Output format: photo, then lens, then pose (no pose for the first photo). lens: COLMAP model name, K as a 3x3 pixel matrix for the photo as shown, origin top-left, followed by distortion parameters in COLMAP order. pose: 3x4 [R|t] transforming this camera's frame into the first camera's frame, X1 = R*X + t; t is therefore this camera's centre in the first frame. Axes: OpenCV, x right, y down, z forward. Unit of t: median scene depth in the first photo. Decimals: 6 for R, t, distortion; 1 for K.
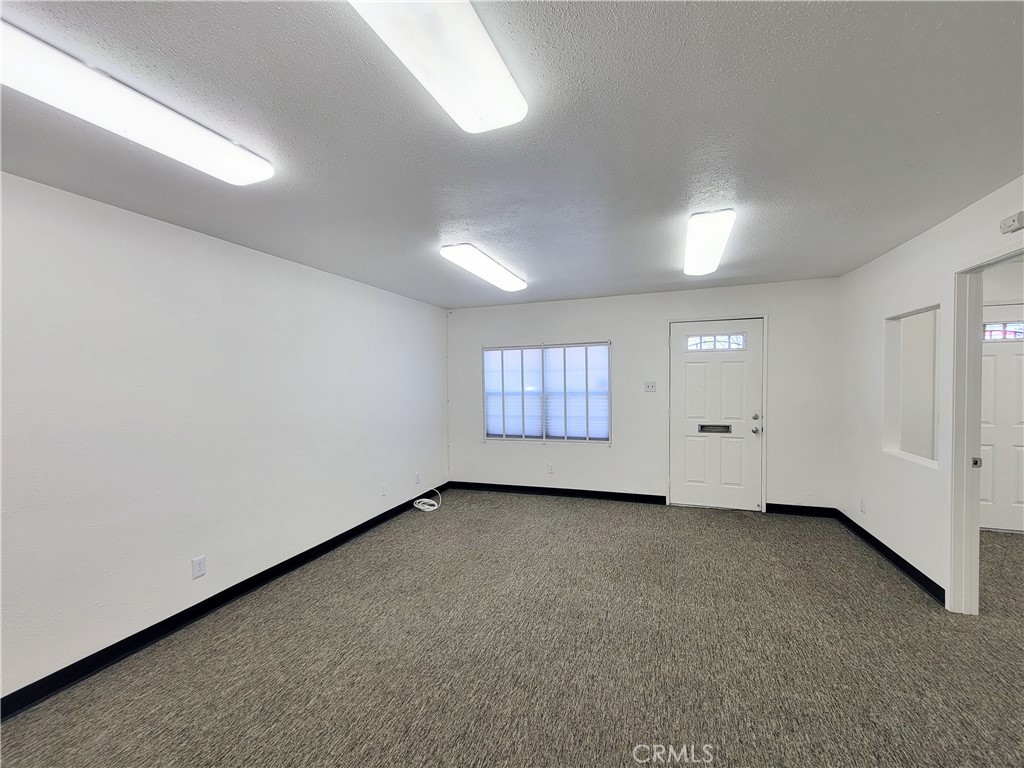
lens RADIAL K [[418.4, 0, 520.3], [0, 418.4, 390.6], [0, 0, 1]] dist [0.001516, 0.000102]
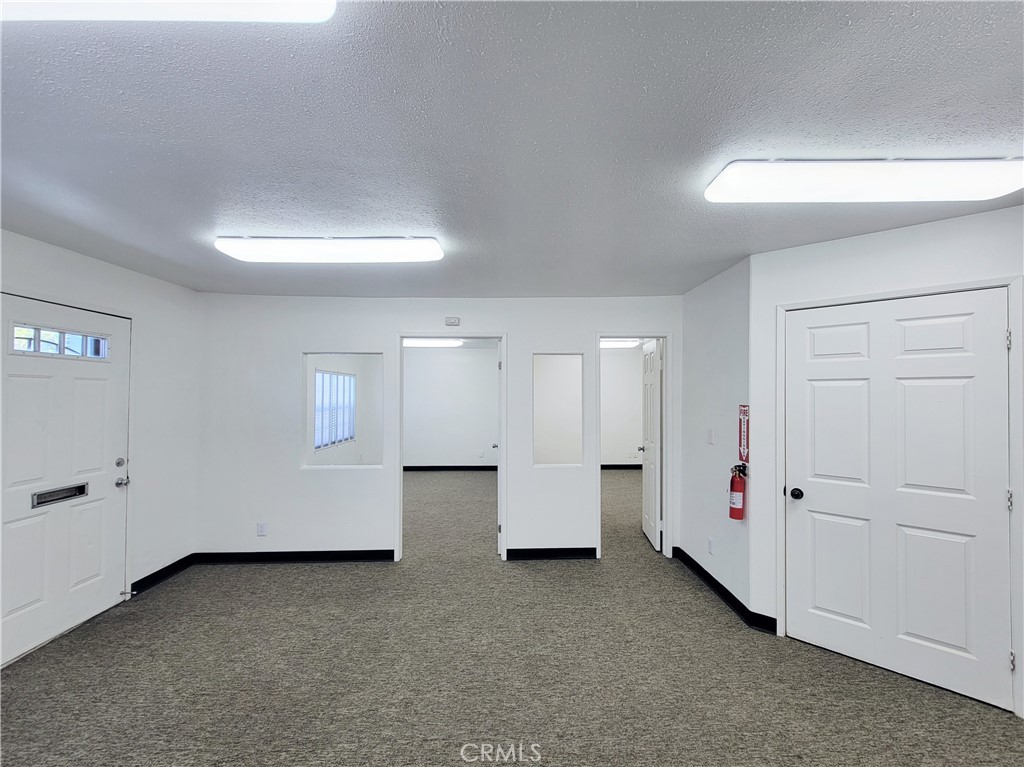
lens RADIAL K [[421.1, 0, 522.1], [0, 421.1, 388.7], [0, 0, 1]] dist [0.002602, 0.000055]
pose [[-0.364643, 0.026966, 0.930757, -0.290906], [0.026549, 0.999475, -0.018556, -0.024147], [-0.930769, 0.017944, -0.365168, 0.606399]]
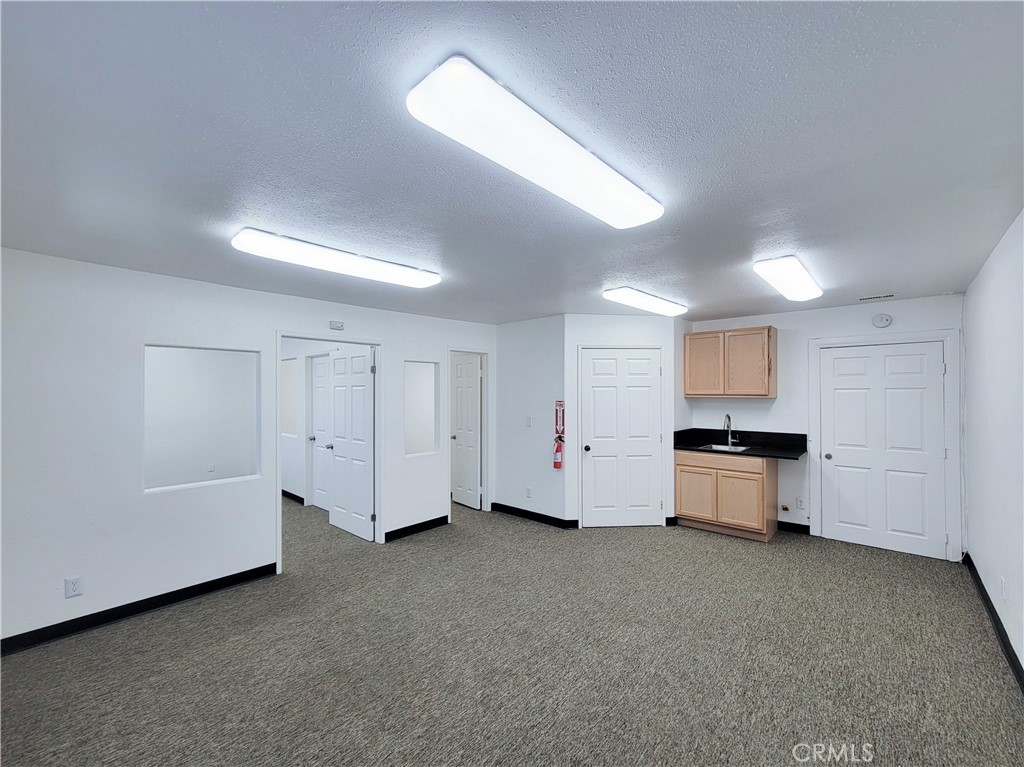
lens RADIAL K [[418.4, 0, 520.3], [0, 418.4, 390.1], [0, 0, 1]] dist [0.001516, 0.000102]
pose [[-0.923476, 0.022824, 0.382976, -0.144115], [0.028557, 0.999549, 0.009291, -0.041661], [-0.382591, 0.019517, -0.923712, 1.065045]]
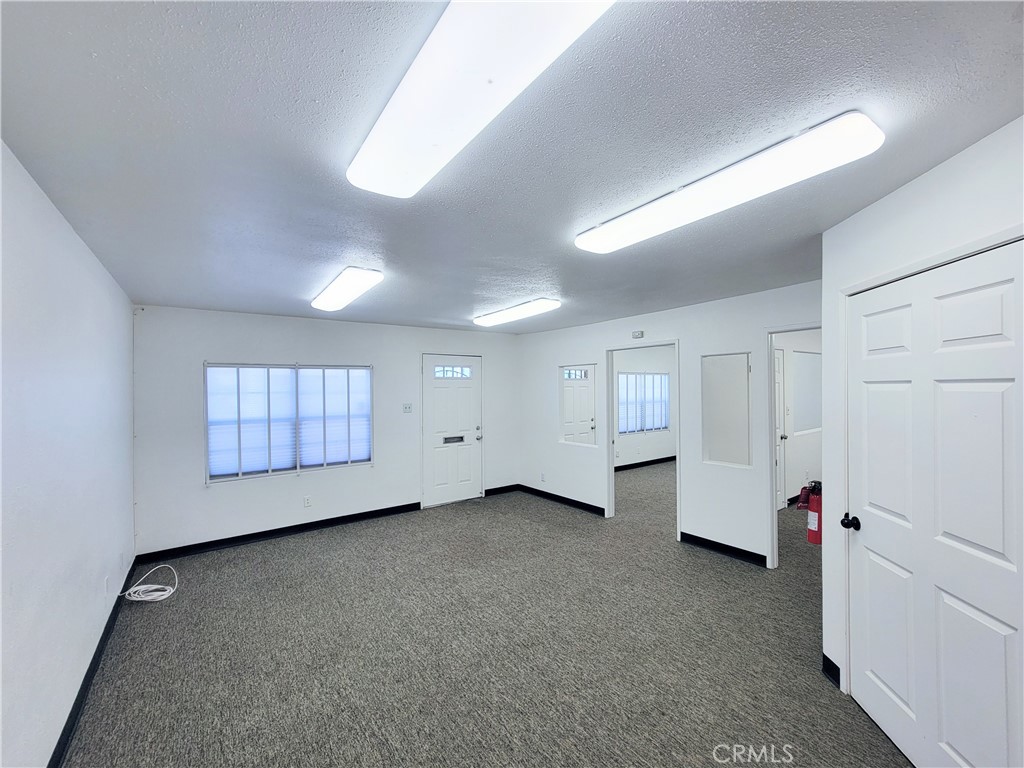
lens RADIAL K [[418.4, 0, 520.3], [0, 418.4, 390.6], [0, 0, 1]] dist [0.001516, 0.000102]
pose [[0.555818, 0.003777, 0.831295, -0.466357], [0.023364, 0.999524, -0.020163, -0.026699], [-0.830976, 0.030629, 0.555465, 0.117380]]
